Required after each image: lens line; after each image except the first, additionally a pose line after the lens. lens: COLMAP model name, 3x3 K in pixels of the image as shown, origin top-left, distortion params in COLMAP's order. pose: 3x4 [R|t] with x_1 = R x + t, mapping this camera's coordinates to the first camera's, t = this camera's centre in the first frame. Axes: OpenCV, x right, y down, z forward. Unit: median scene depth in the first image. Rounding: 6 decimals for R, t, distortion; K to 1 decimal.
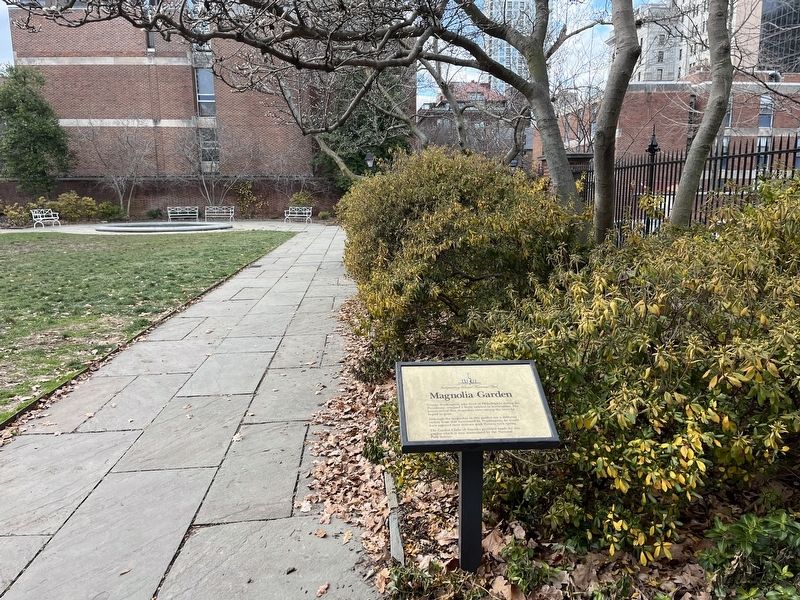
lens RADIAL K [[594.6, 0, 400.8], [0, 594.6, 299.6], [0, 0, 1]] dist [0.065455, -0.090551]
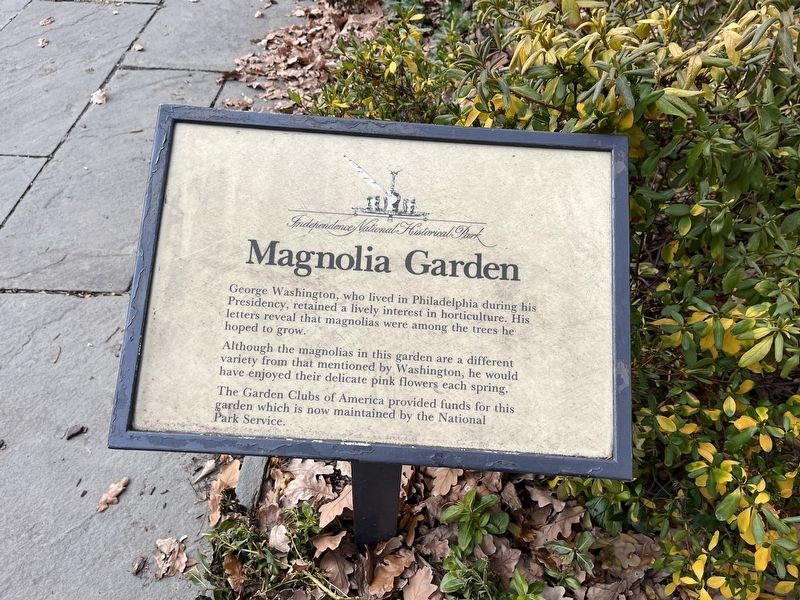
lens RADIAL K [[594.6, 0, 413.5], [0, 594.6, 290.6], [0, 0, 1]] dist [0.065455, -0.090551]
pose [[0.992631, 0.116680, -0.032709, 0.121187], [-0.072567, 0.788541, 0.610686, -0.011892], [0.097047, -0.603812, 0.791197, 0.632800]]
